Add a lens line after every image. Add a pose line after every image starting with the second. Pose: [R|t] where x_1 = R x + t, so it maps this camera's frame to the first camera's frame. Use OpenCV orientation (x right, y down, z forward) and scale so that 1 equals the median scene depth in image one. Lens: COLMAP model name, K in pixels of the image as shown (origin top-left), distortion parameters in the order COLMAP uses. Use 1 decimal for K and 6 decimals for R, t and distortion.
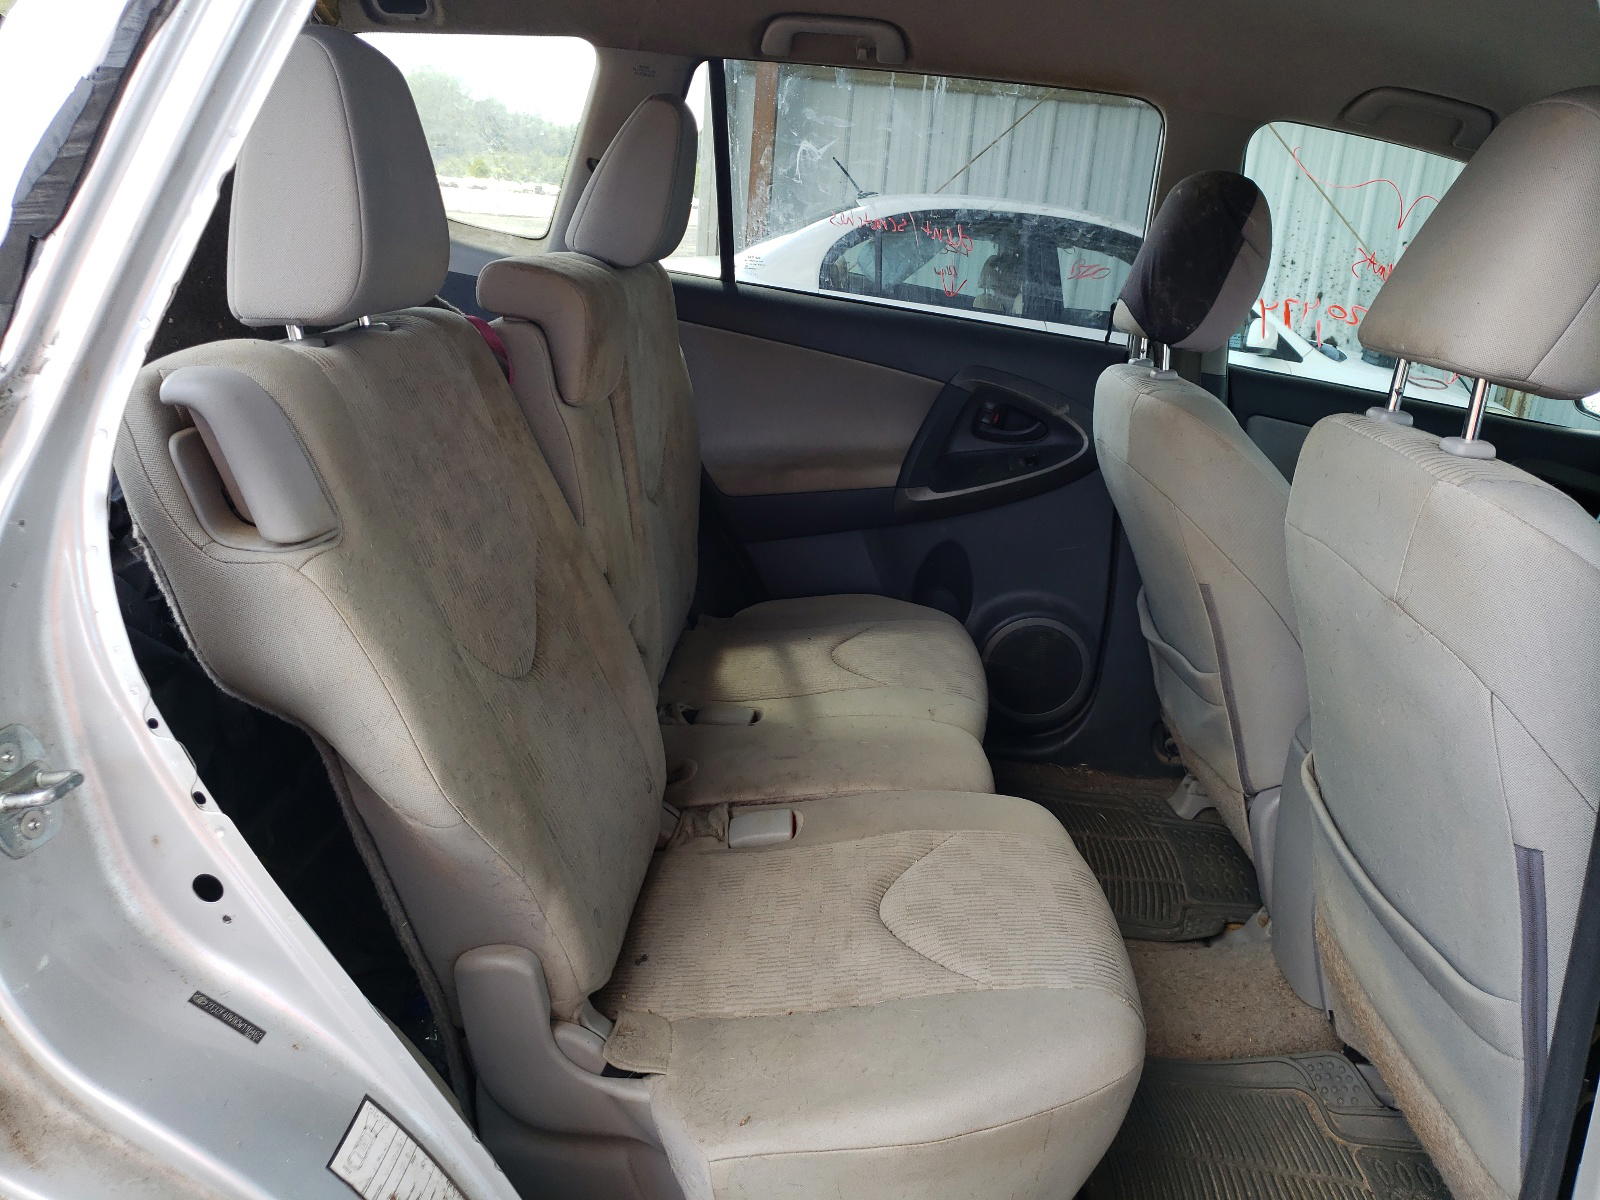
lens RADIAL K [[1227.4, 0, 800.0], [0, 1227.4, 600.0], [0, 0, 1]] dist [-0.001930, 0.015128]
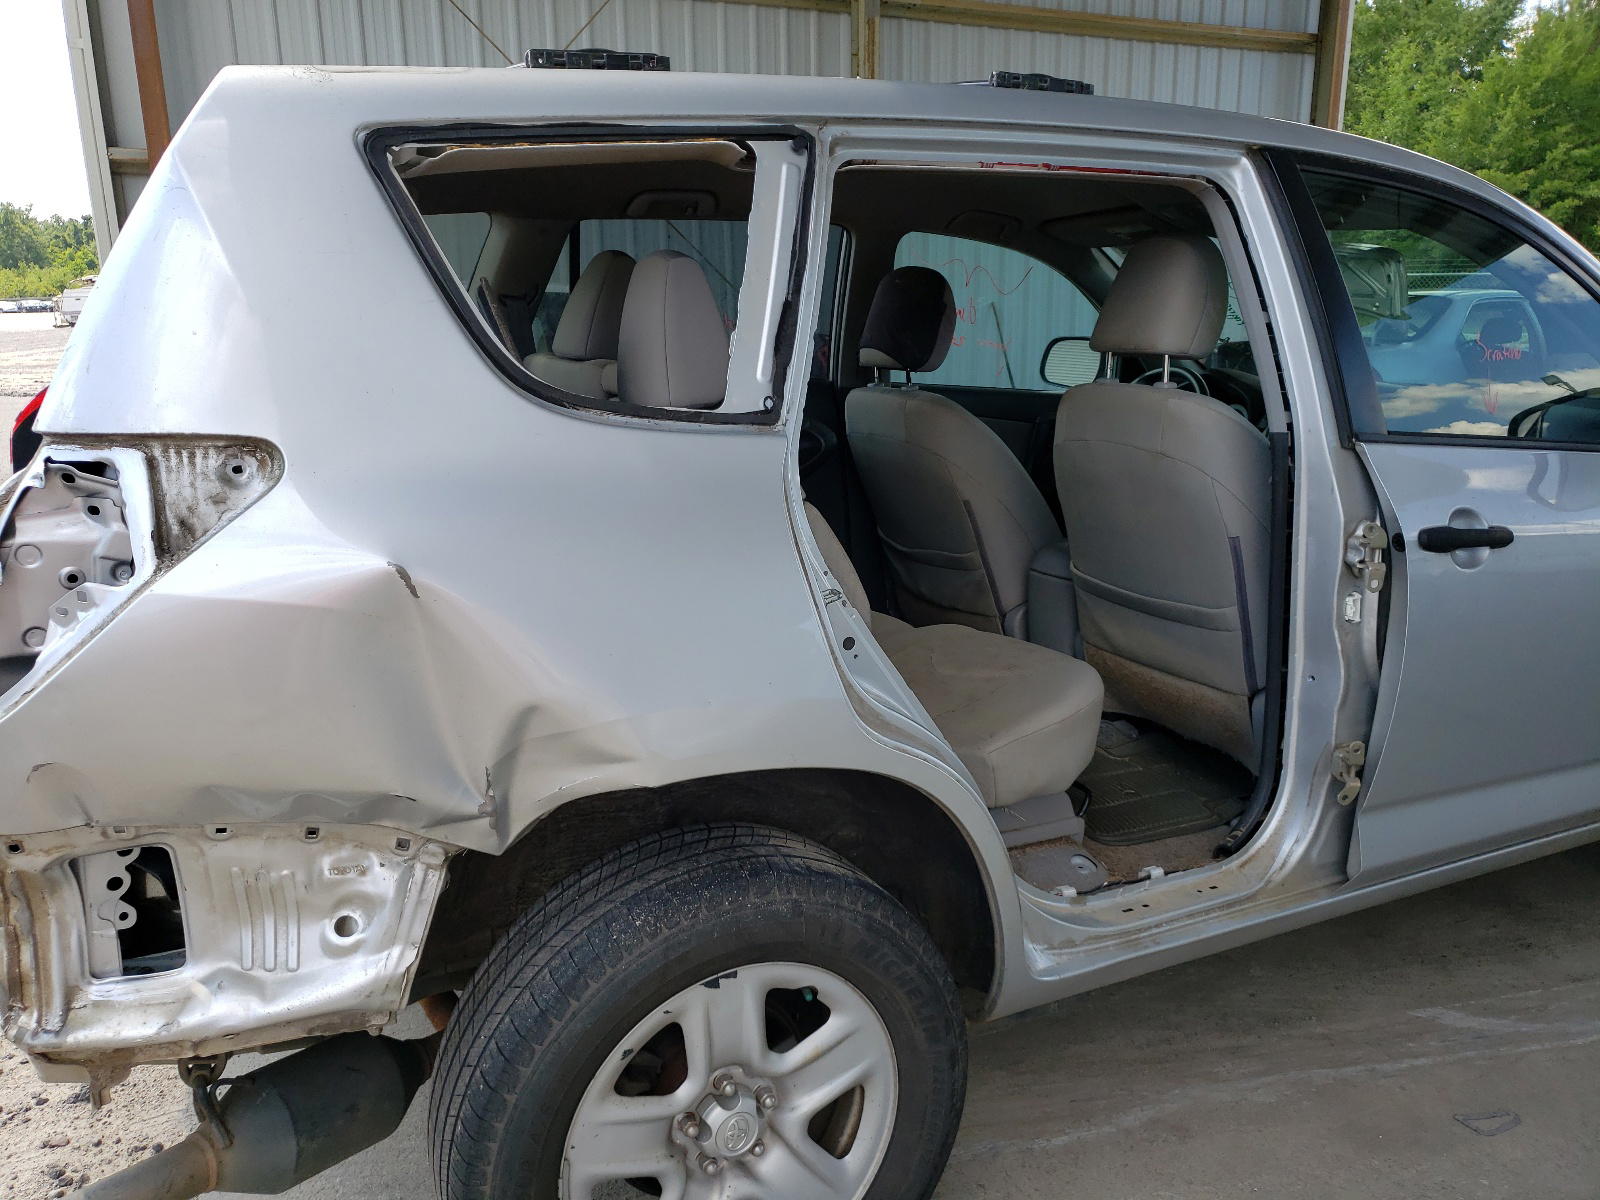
lens RADIAL K [[1227.4, 0, 800.0], [0, 1227.4, 600.0], [0, 0, 1]] dist [-0.001930, 0.015128]
pose [[0.868269, -0.212305, 0.448370, -0.631831], [0.231220, 0.972816, 0.012874, 0.043762], [-0.438914, 0.092494, 0.893756, -0.398865]]
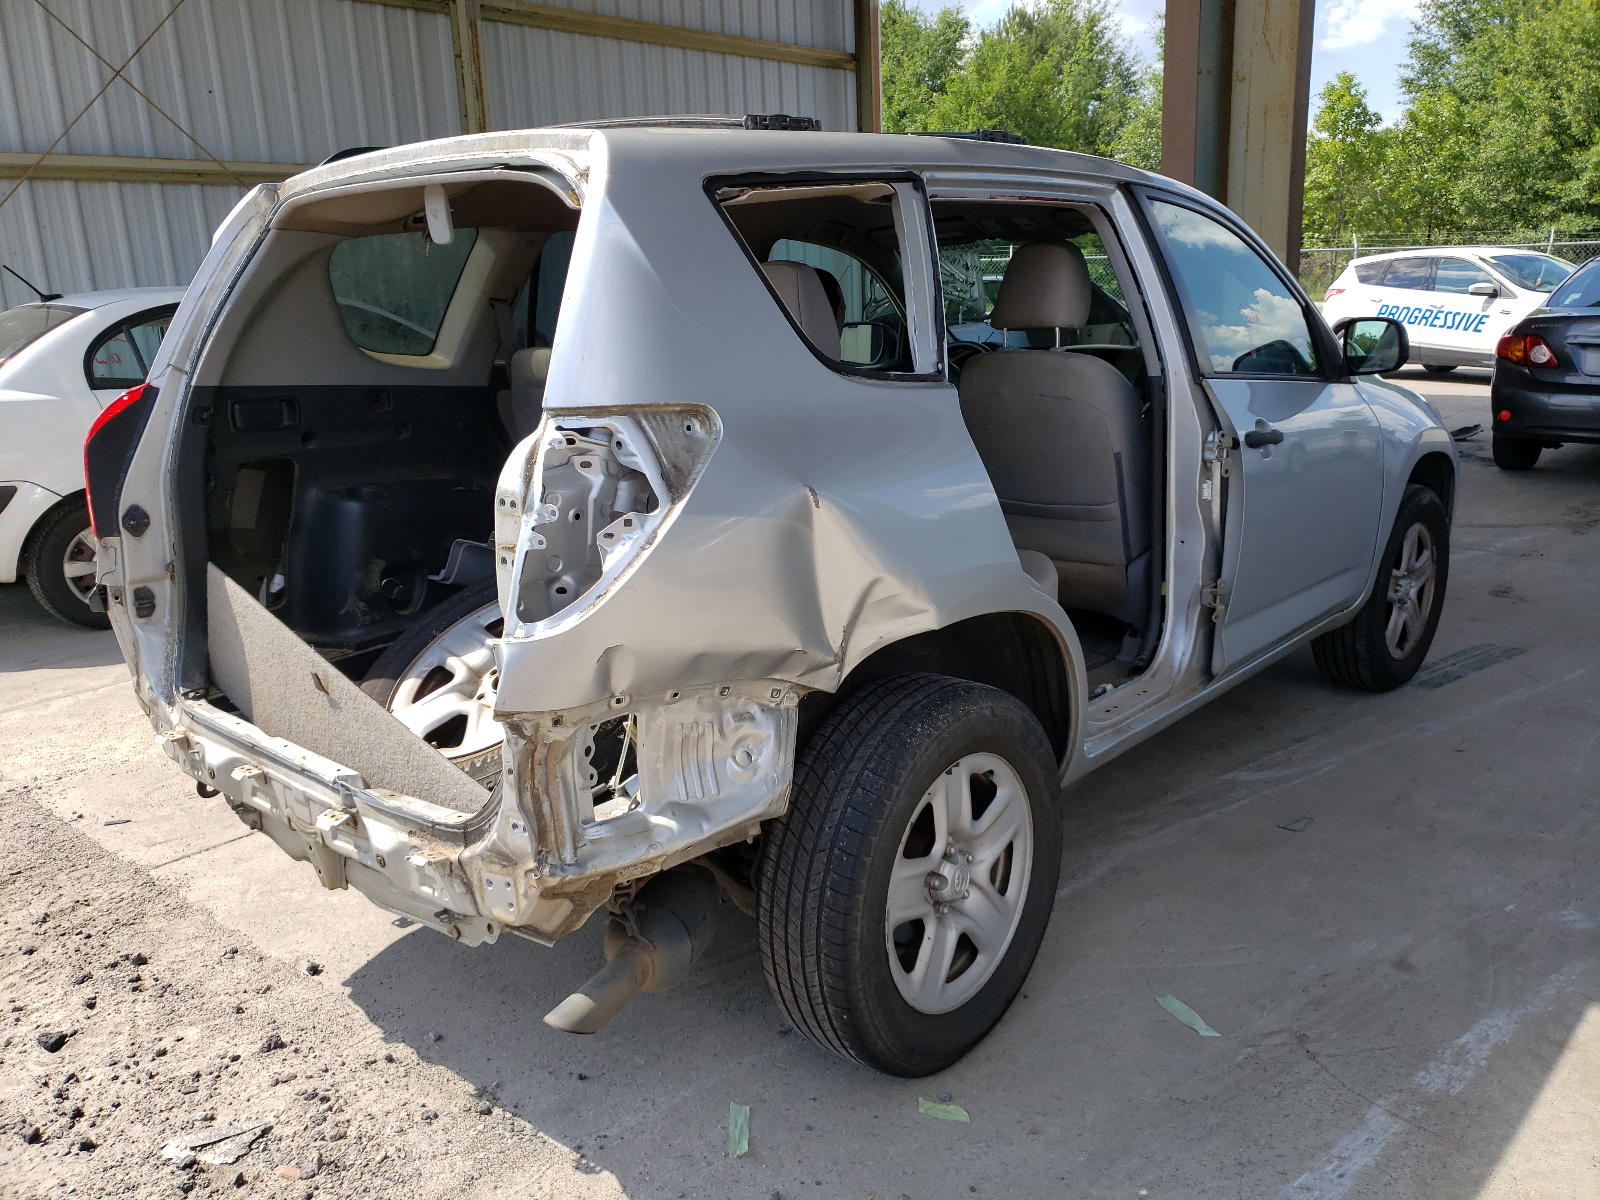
lens RADIAL K [[1227.3, 0, 798.7], [0, 1227.3, 587.1], [0, 0, 1]] dist [0.022185, 0.001983]
pose [[0.620841, -0.296294, 0.725787, -1.288408], [0.320286, 0.940897, 0.110136, -0.056365], [-0.715523, 0.164083, 0.679046, -0.338853]]
